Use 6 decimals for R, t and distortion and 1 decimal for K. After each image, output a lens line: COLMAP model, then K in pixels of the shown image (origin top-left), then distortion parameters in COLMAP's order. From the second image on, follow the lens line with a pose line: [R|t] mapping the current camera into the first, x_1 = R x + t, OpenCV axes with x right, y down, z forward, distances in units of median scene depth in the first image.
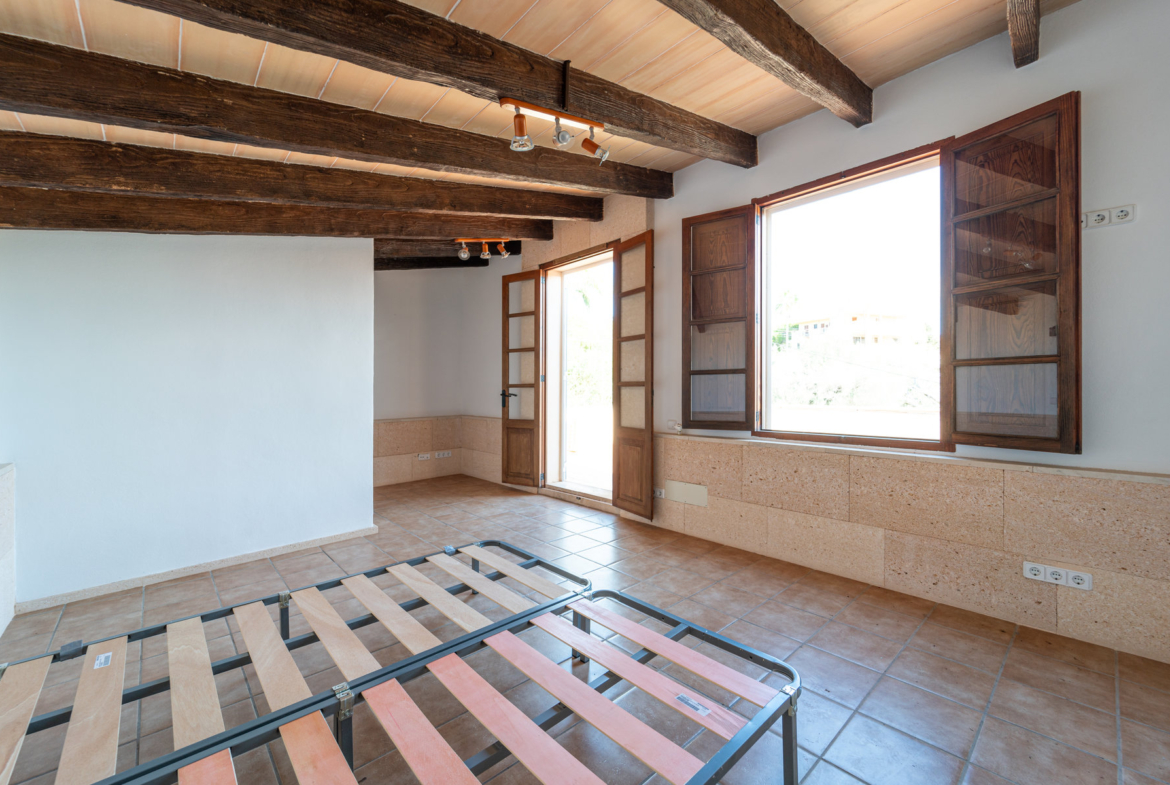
lens RADIAL K [[477.2, 0, 608.4], [0, 477.2, 392.7], [0, 0, 1]] dist [0.000681, -0.000144]
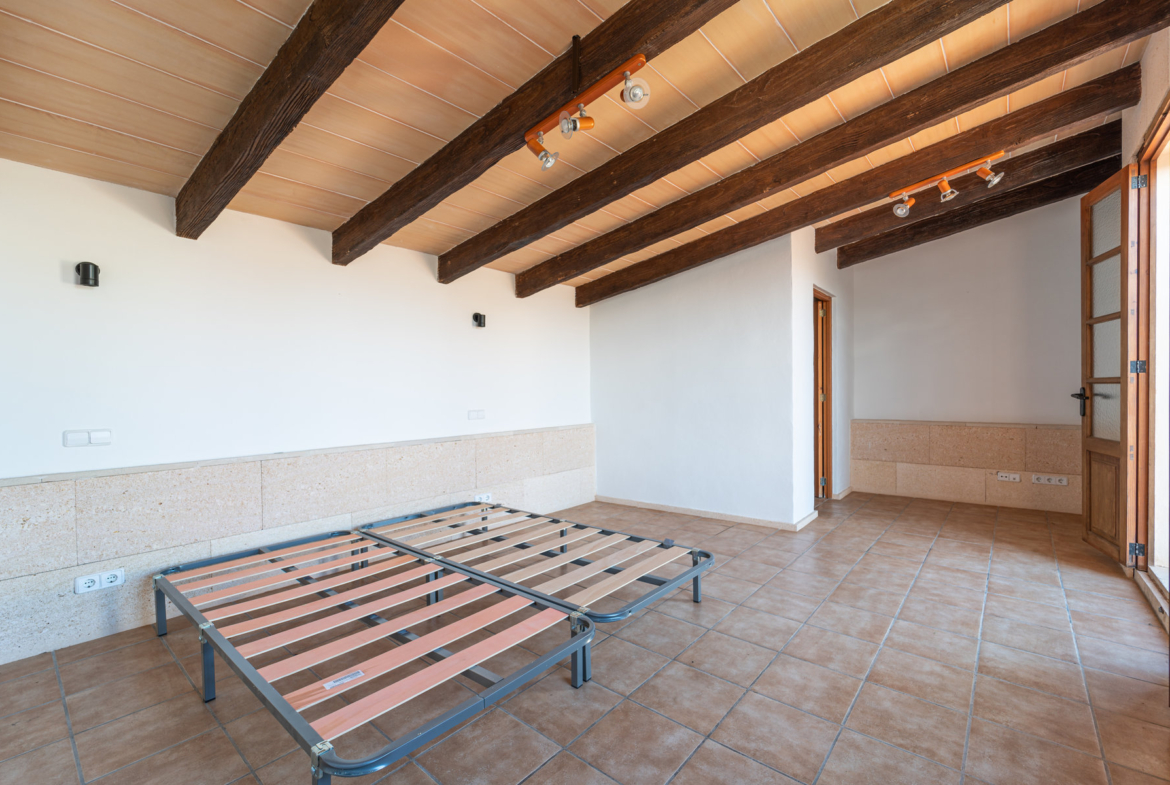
lens RADIAL K [[477.2, 0, 608.4], [0, 477.2, 392.7], [0, 0, 1]] dist [0.000681, -0.000144]
pose [[0.138536, 0.017666, -0.990200, 0.529632], [-0.005261, 0.999840, 0.017102, -0.010796], [0.990343, 0.002840, 0.138607, 0.576997]]
